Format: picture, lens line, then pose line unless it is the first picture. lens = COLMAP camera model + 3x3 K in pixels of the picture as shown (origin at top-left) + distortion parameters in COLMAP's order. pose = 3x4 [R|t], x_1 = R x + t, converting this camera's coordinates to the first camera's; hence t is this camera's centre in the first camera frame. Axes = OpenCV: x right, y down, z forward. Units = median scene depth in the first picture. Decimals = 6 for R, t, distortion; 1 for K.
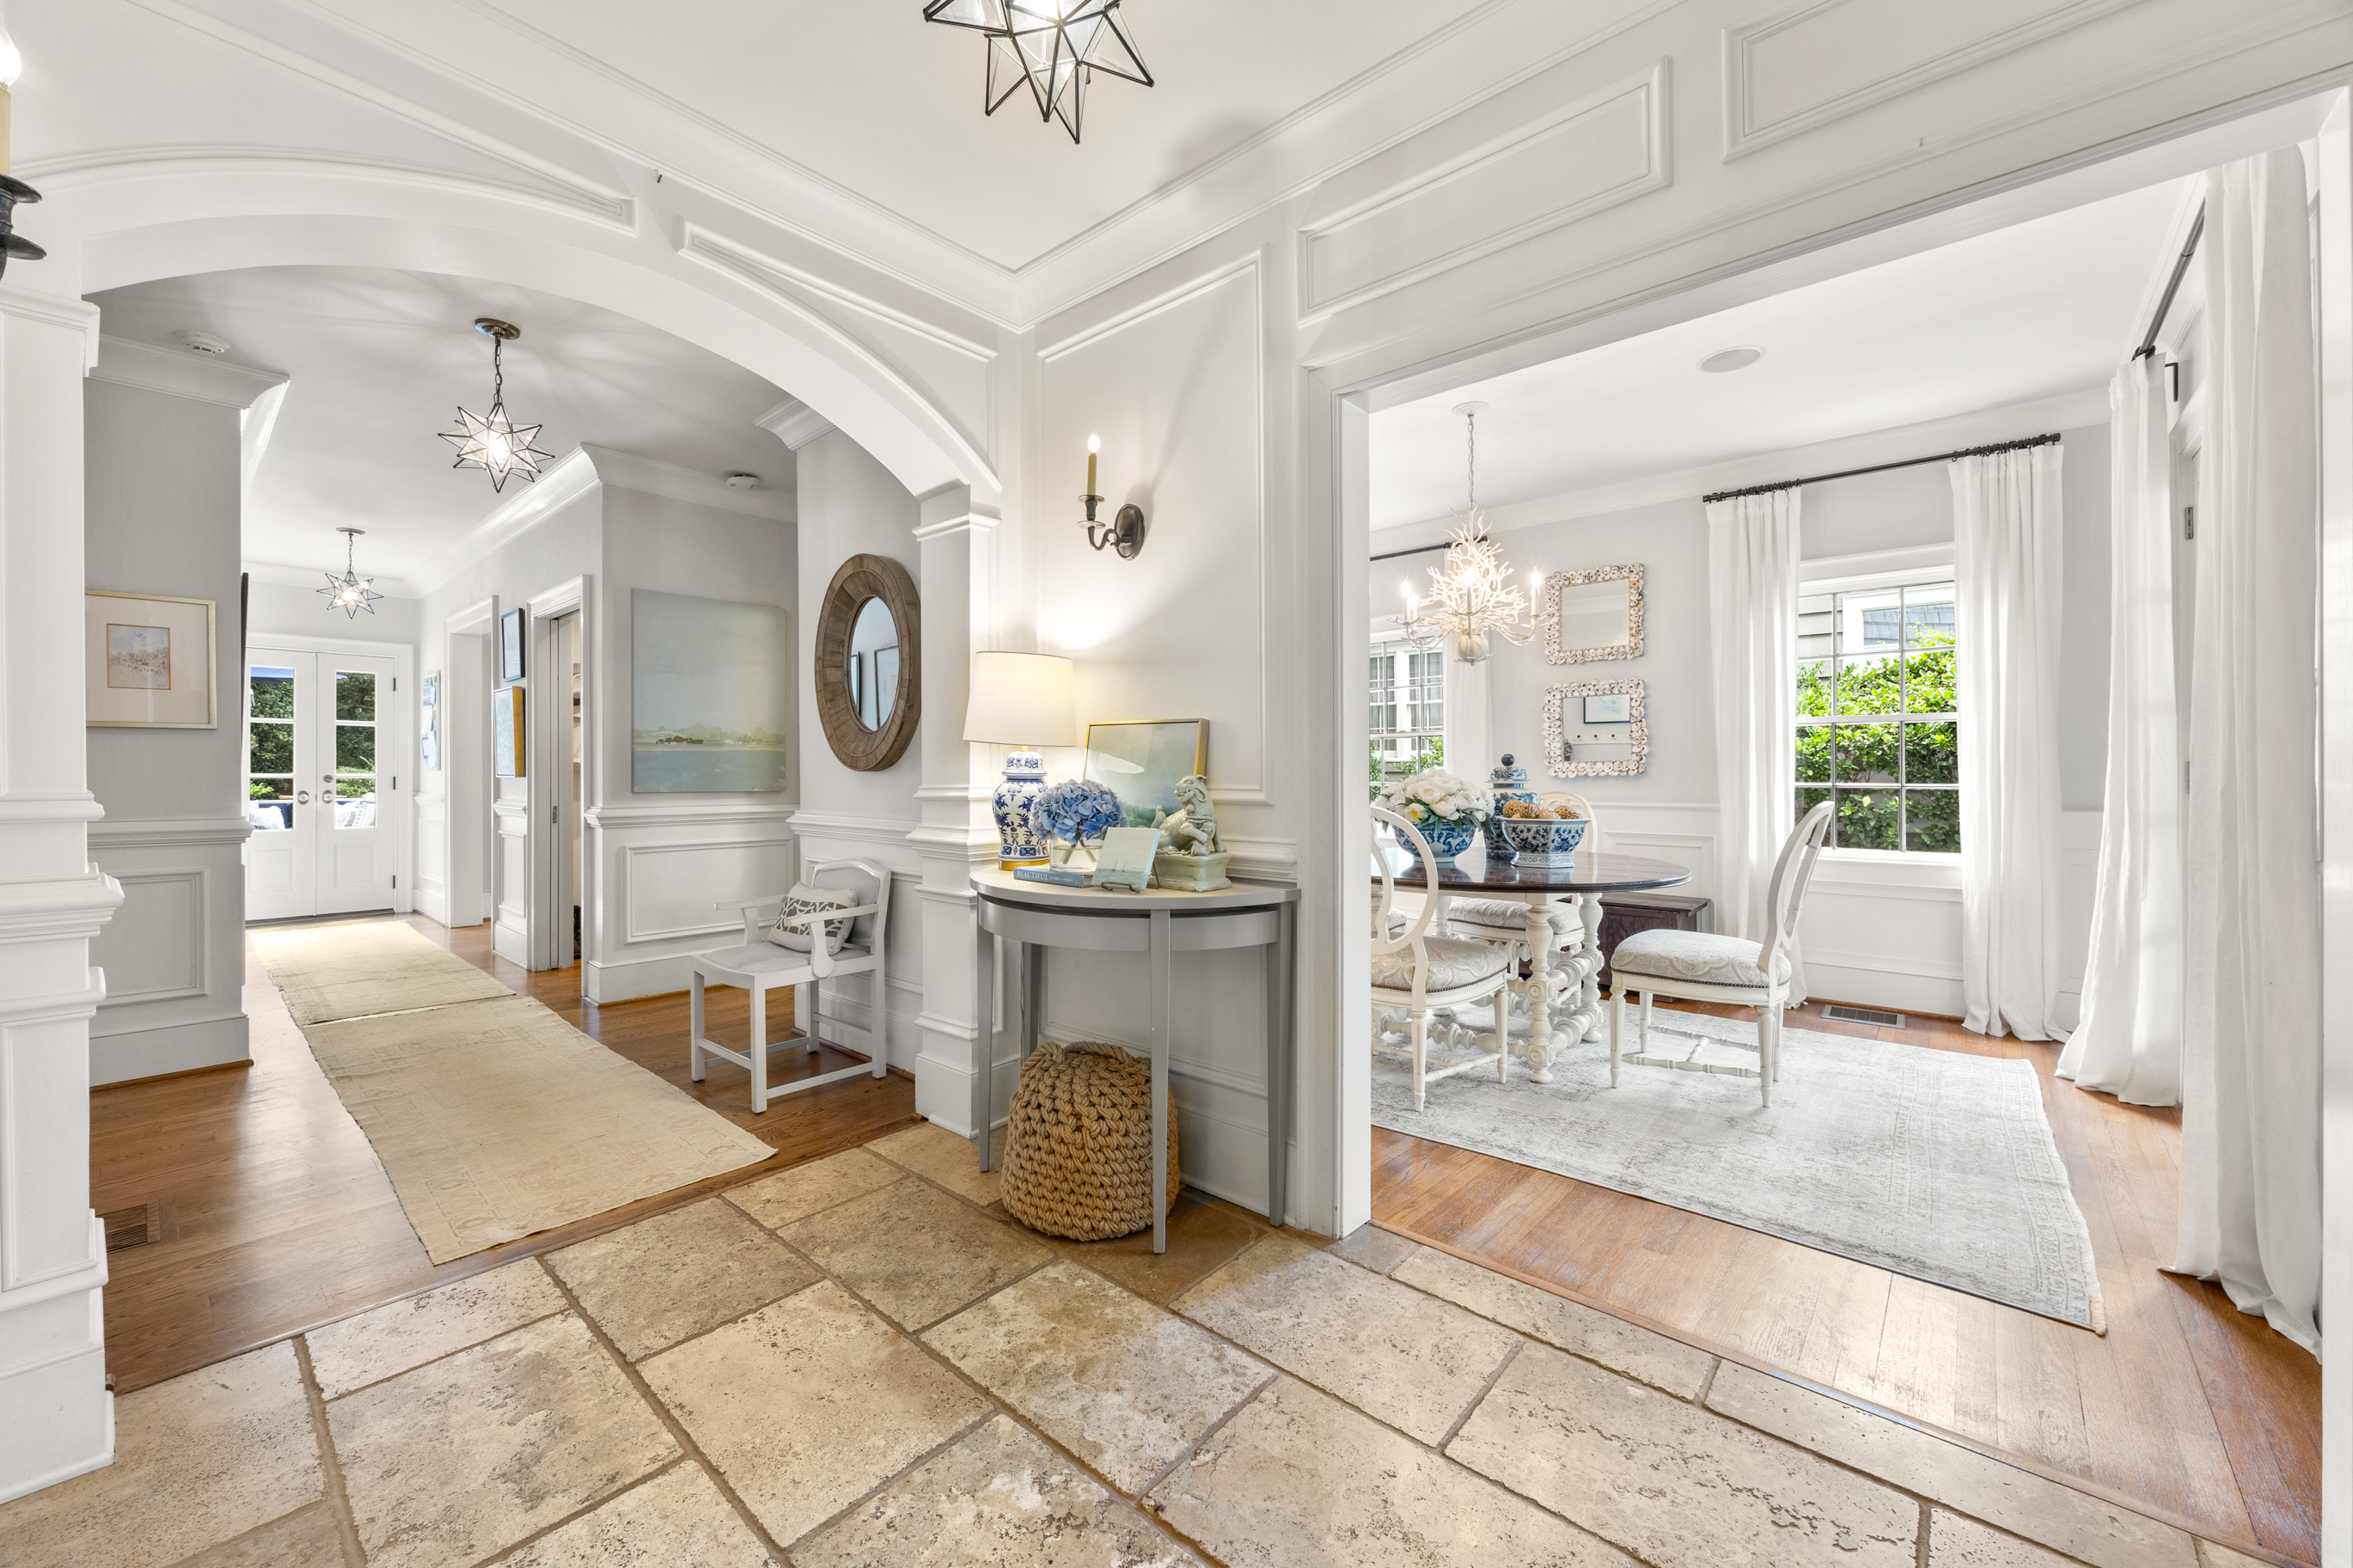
lens RADIAL K [[904.8, 0, 1172.3], [0, 904.8, 772.7], [0, 0, 1]] dist [-0.003984, -0.000468]
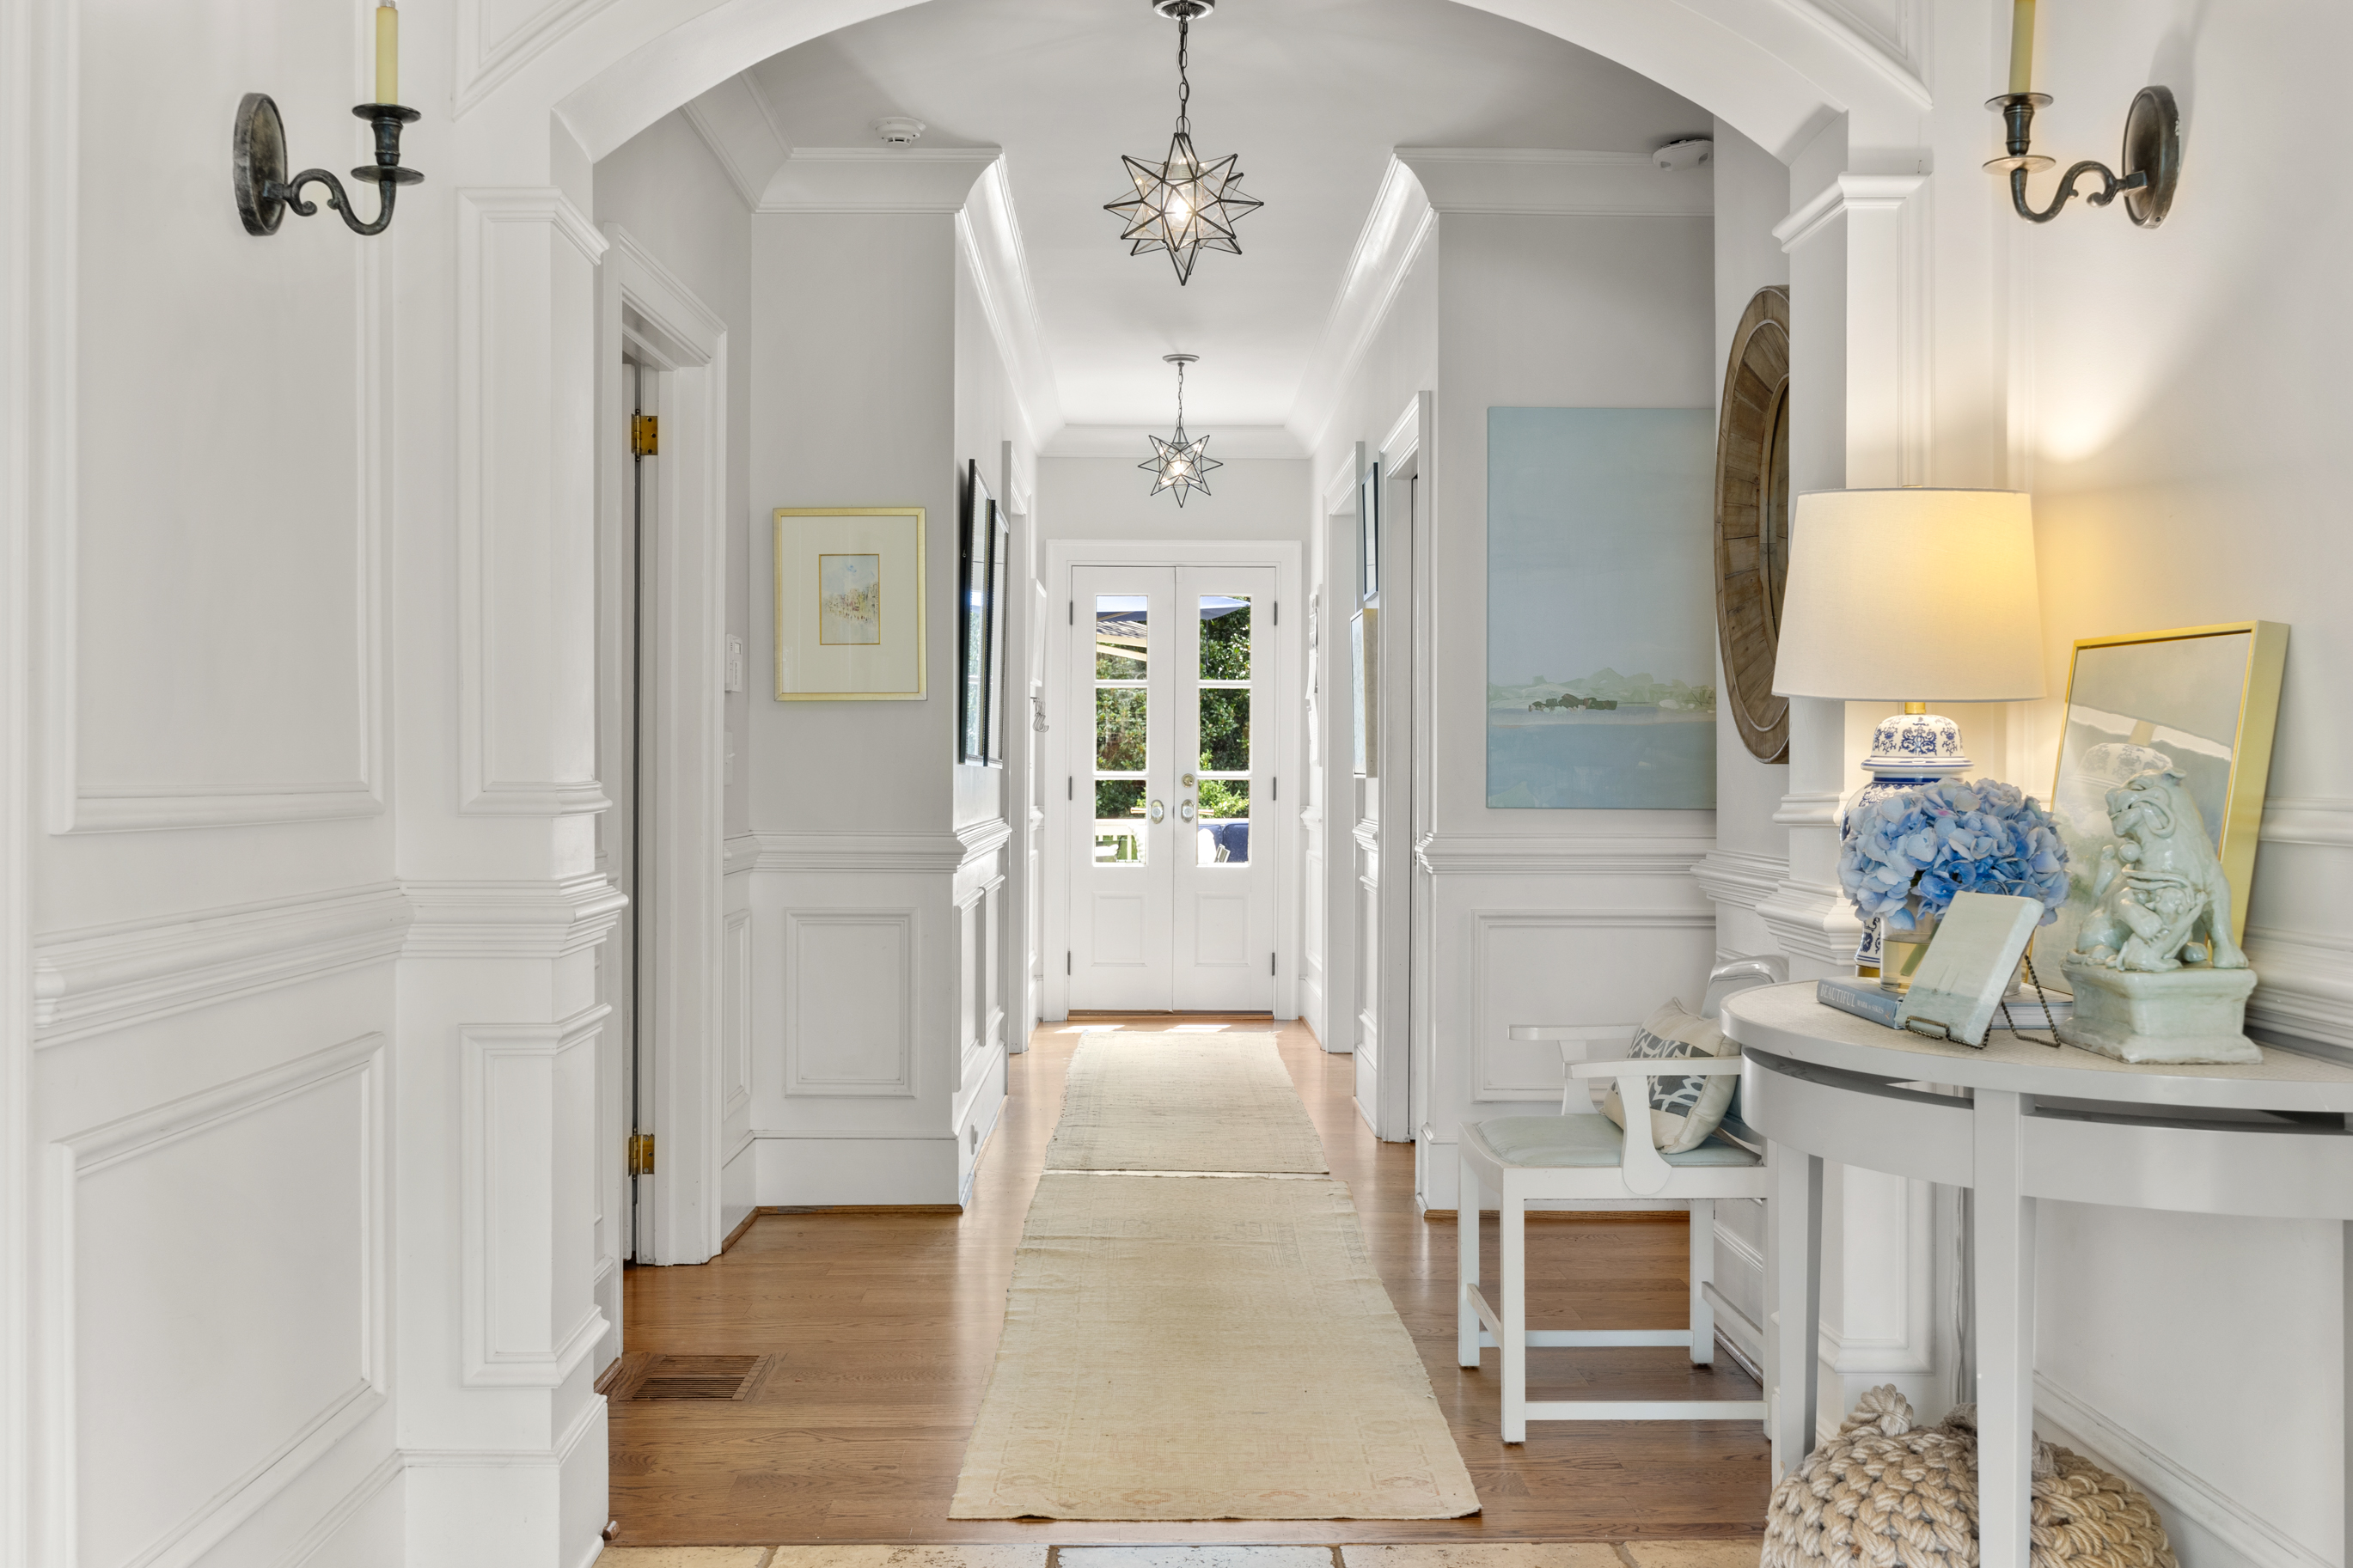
lens RADIAL K [[2268.1, 0, 1177.7], [0, 2268.1, 776.0], [0, 0, 1]] dist [0.006576, 0.000000]
pose [[0.669414, 0.004723, -0.742875, 0.426147], [-0.005580, 0.999984, 0.001330, 0.006297], [0.742869, 0.003255, 0.669429, 0.019682]]
